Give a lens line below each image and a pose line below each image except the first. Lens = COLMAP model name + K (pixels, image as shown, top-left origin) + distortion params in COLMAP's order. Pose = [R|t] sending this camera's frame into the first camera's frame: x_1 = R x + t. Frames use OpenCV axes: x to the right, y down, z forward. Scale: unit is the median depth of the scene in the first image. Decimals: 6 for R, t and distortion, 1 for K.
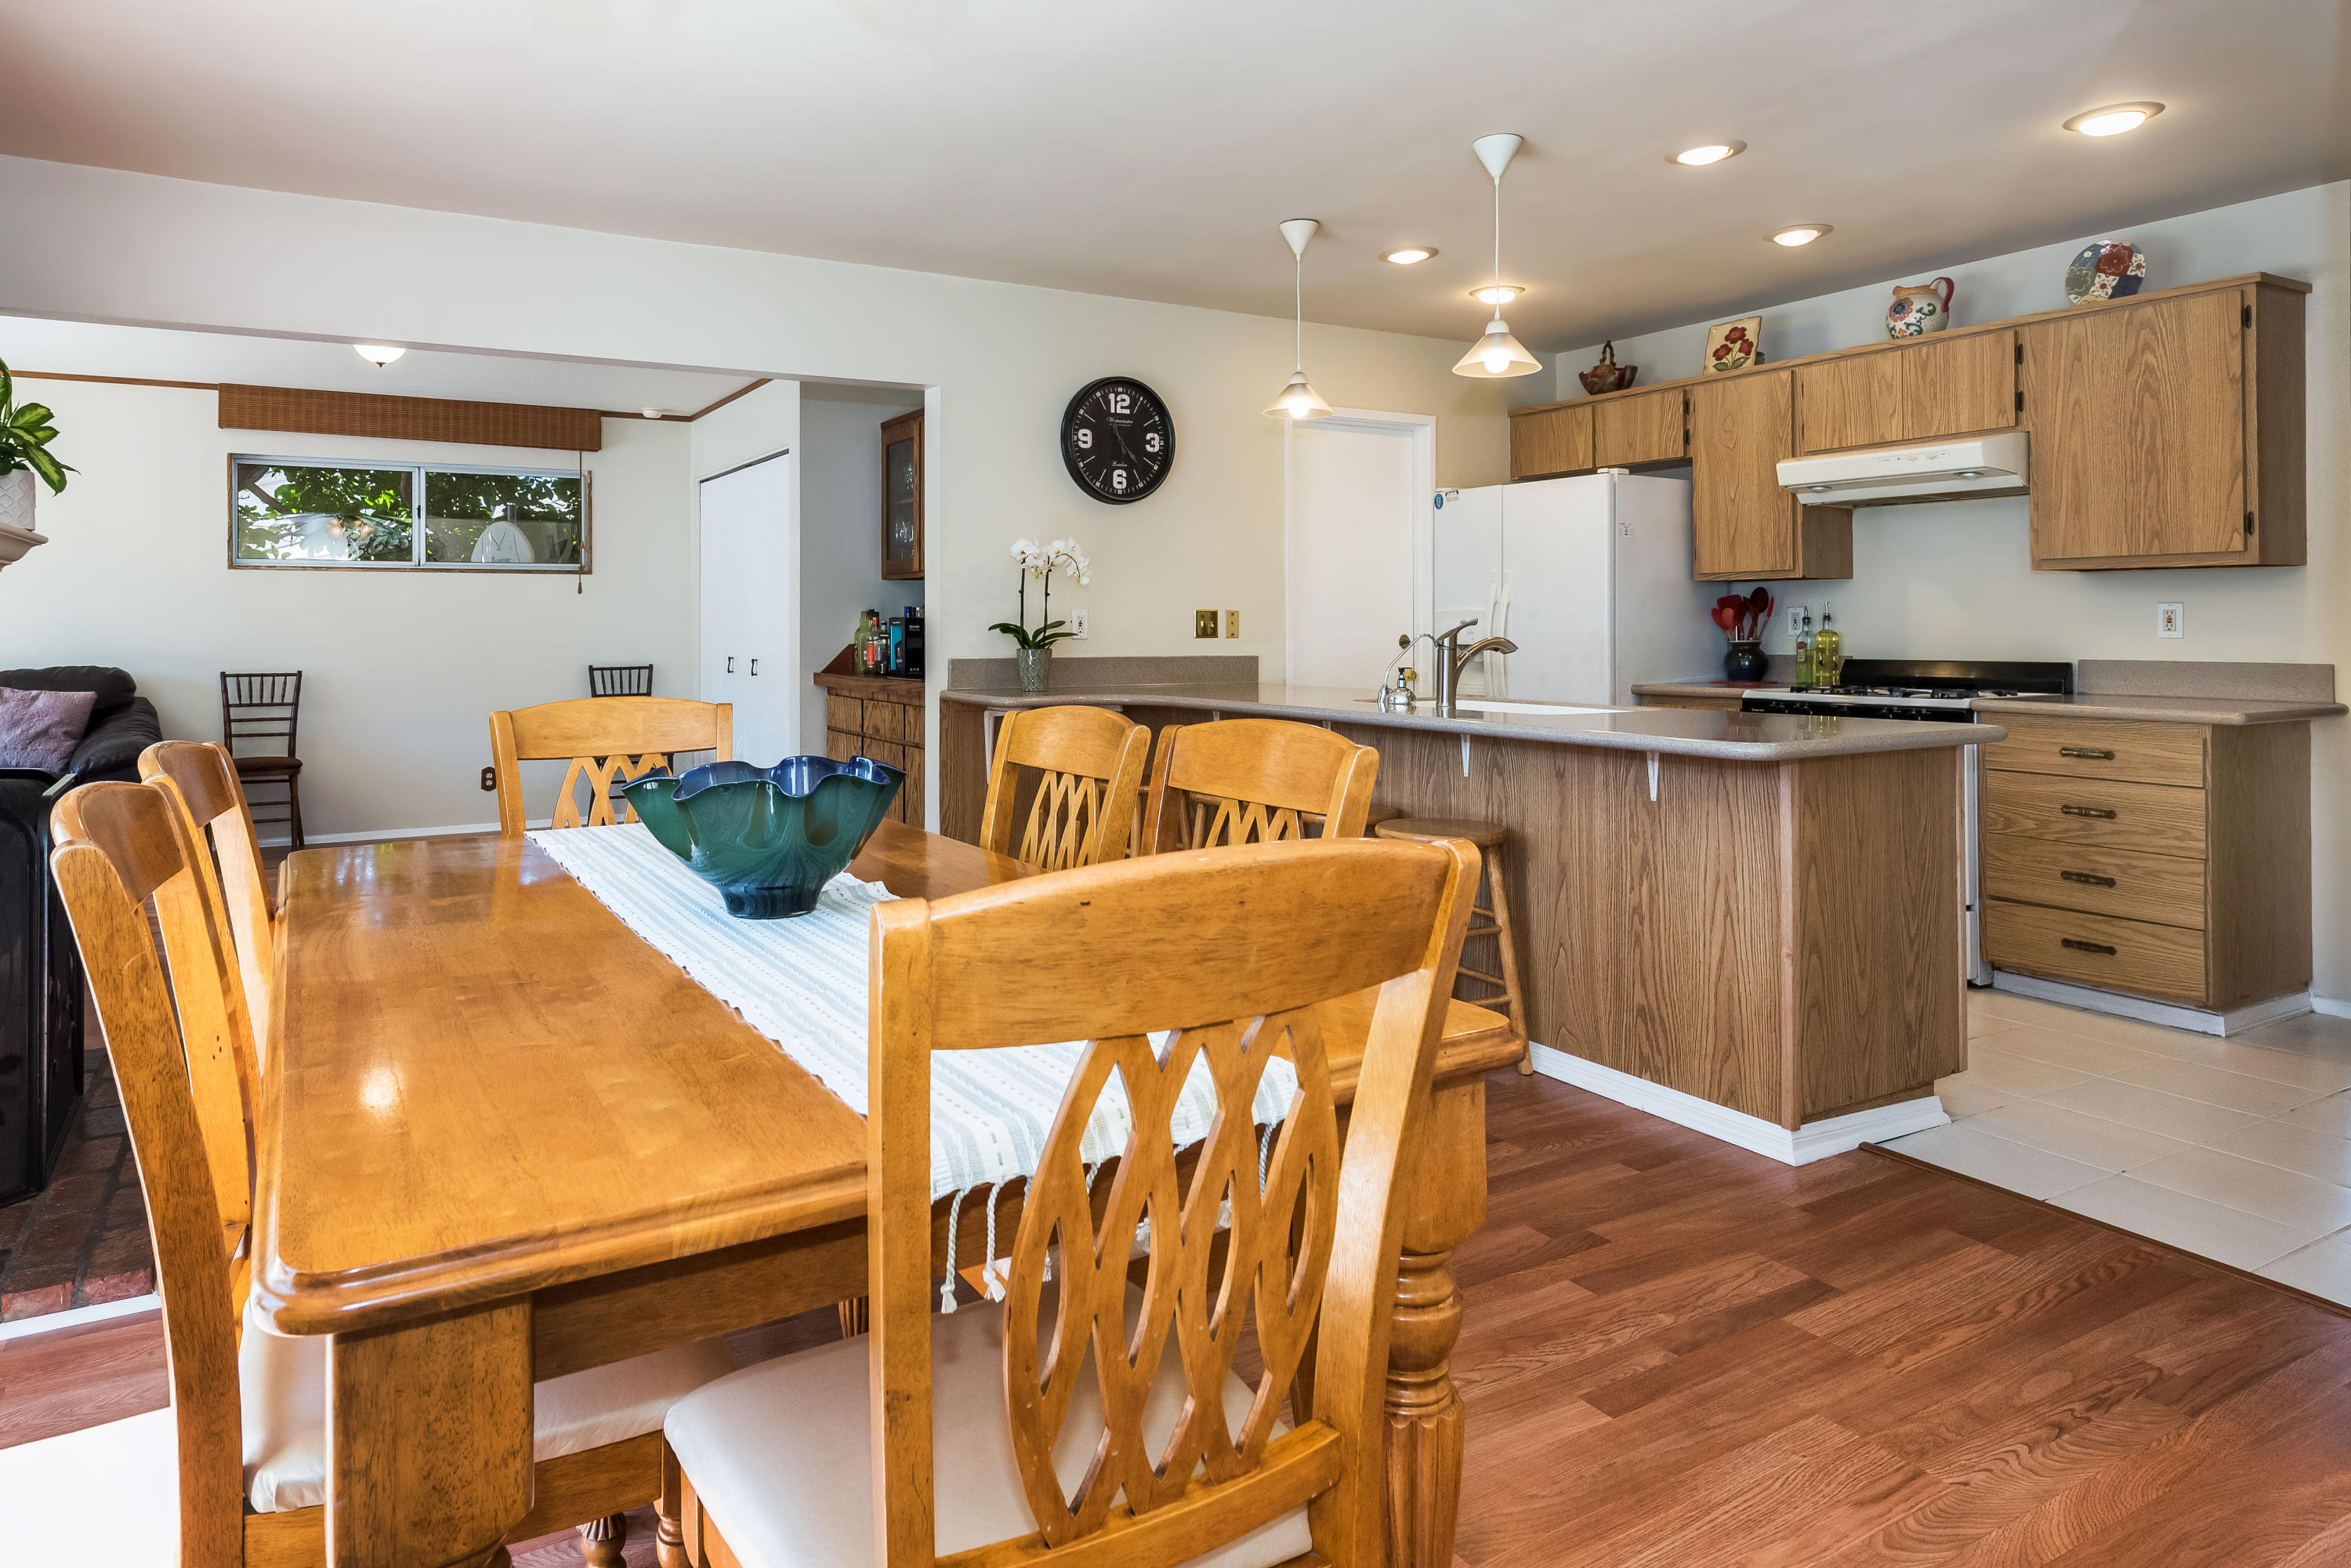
lens RADIAL K [[1406.5, 0, 1087.0], [0, 1406.5, 627.7], [0, 0, 1]] dist [0.017850, -0.004130]
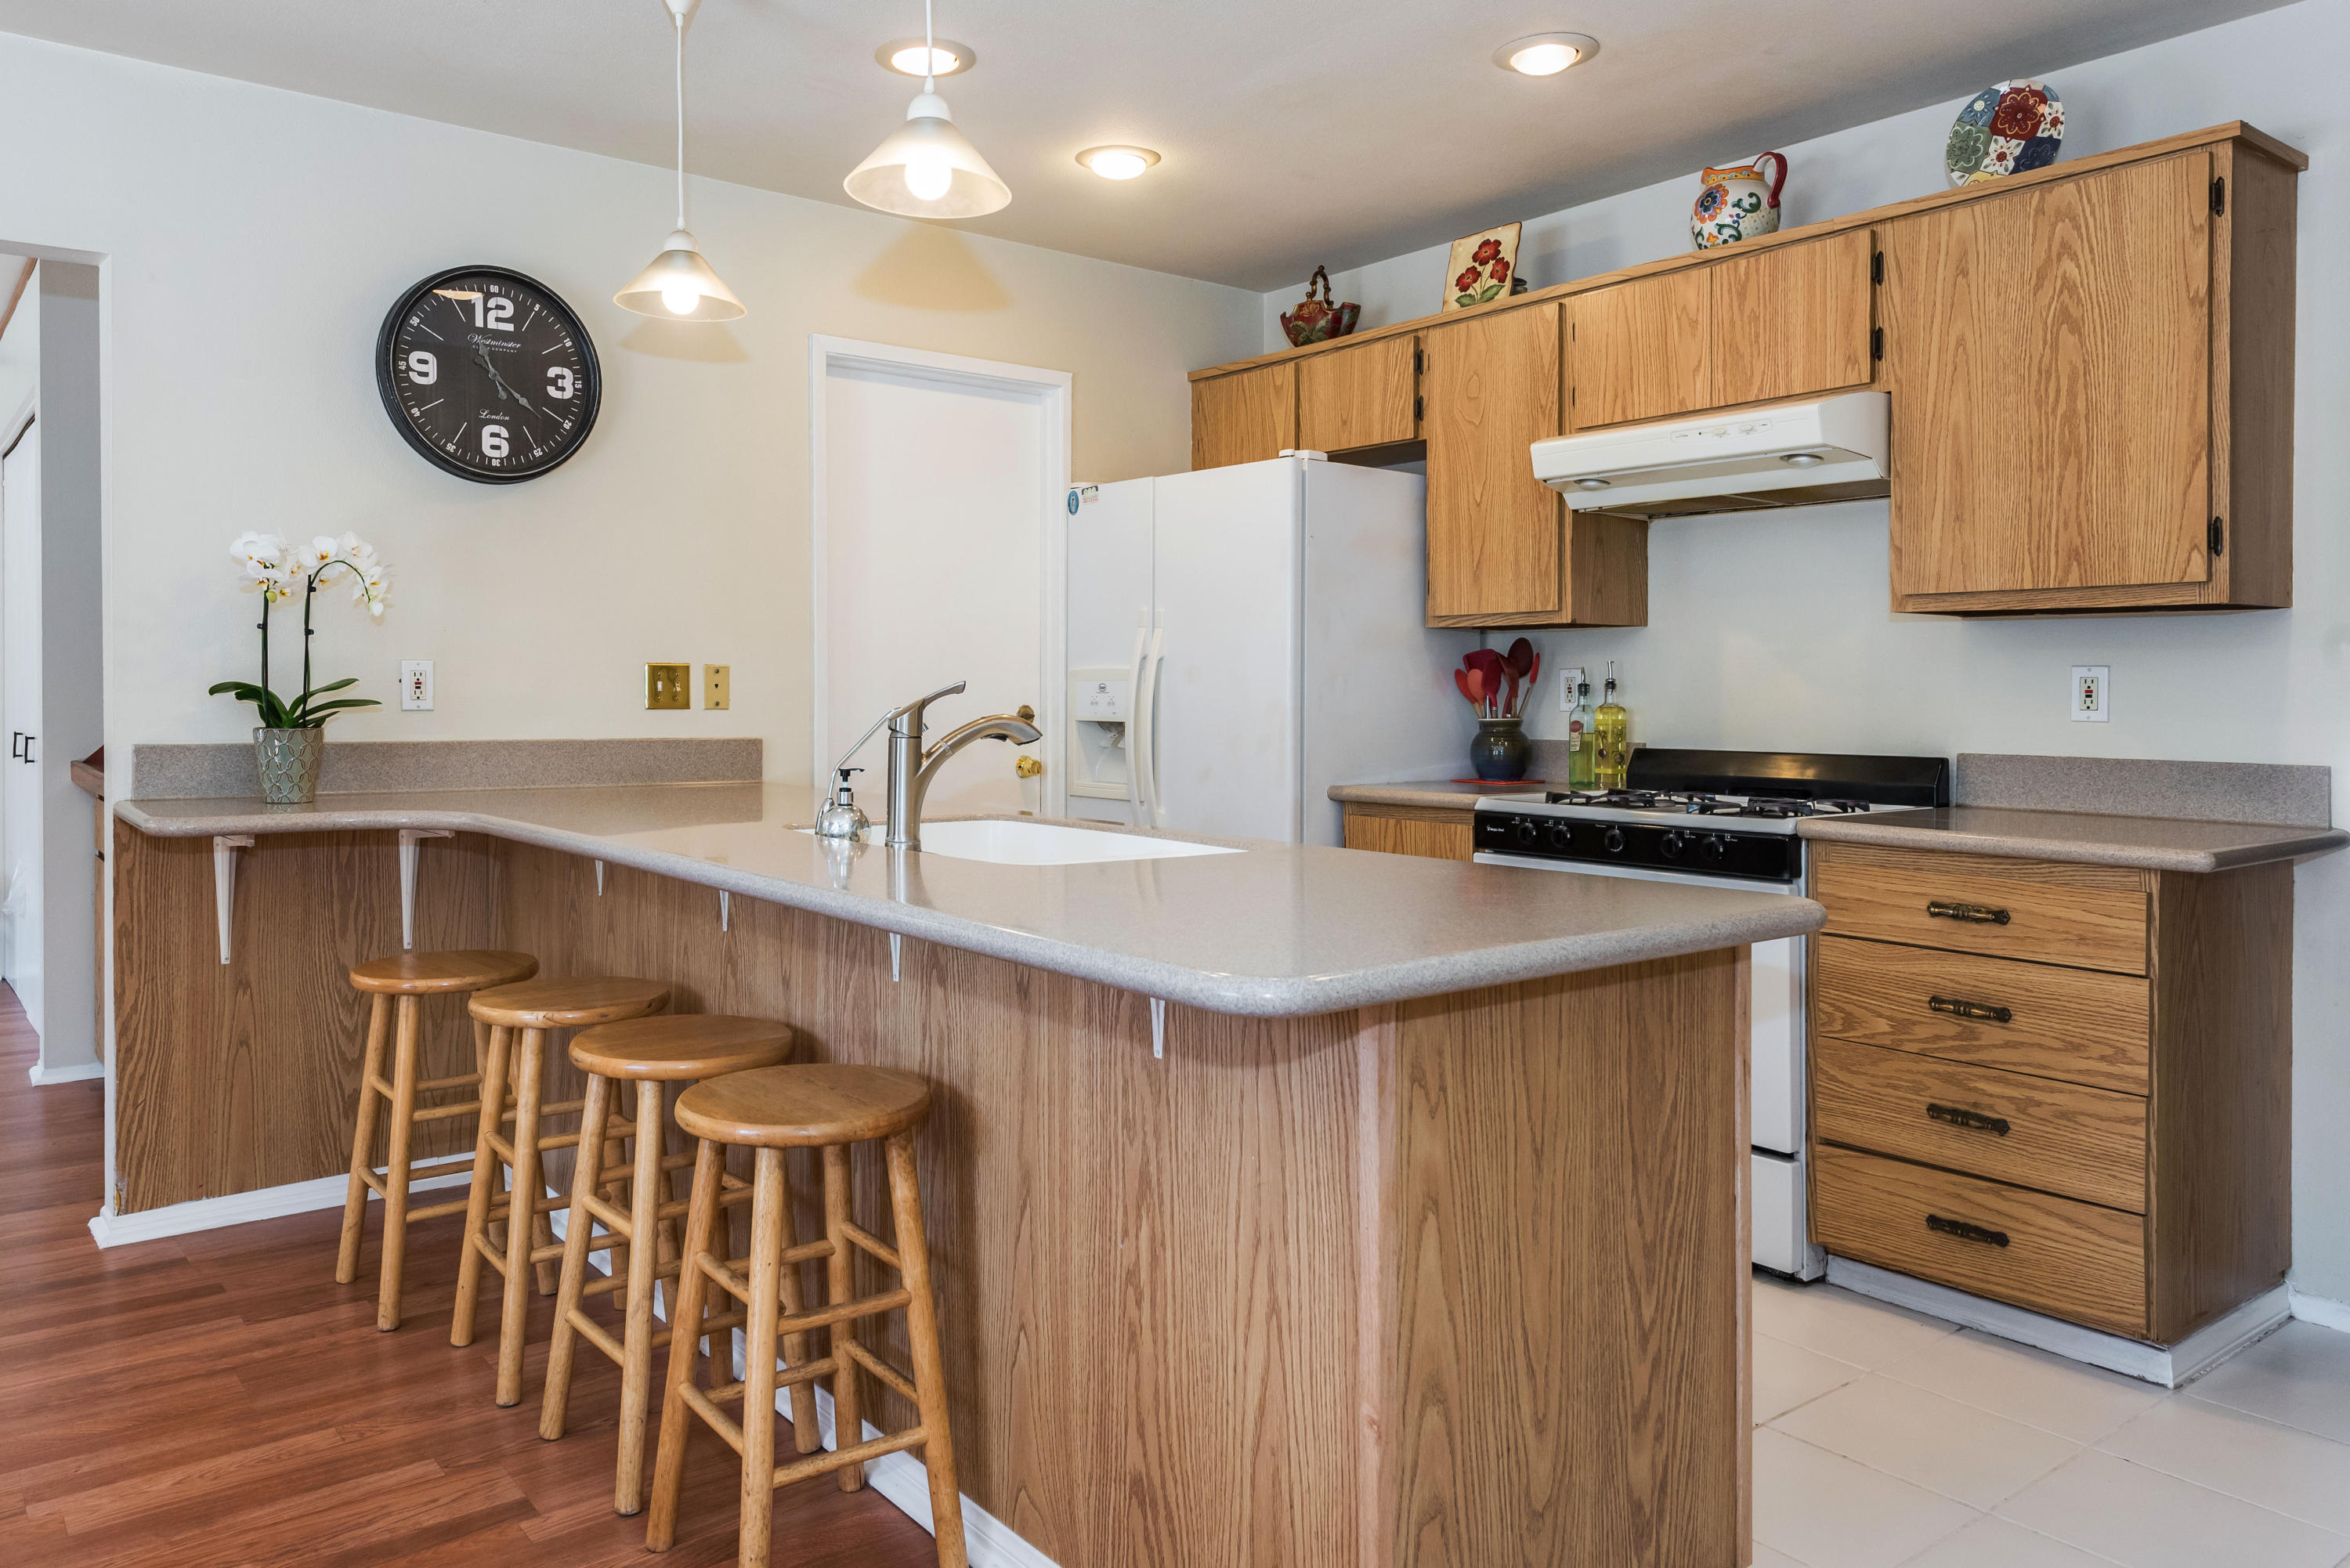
lens RADIAL K [[1646.2, 0, 1137.0], [0, 1646.2, 704.2], [0, 0, 1]] dist [0.025116, -0.004609]
pose [[0.988789, 0.007149, 0.149148, 0.222738], [-0.008363, 0.999937, 0.007517, -0.002419], [-0.149085, -0.008680, 0.988786, 0.317761]]
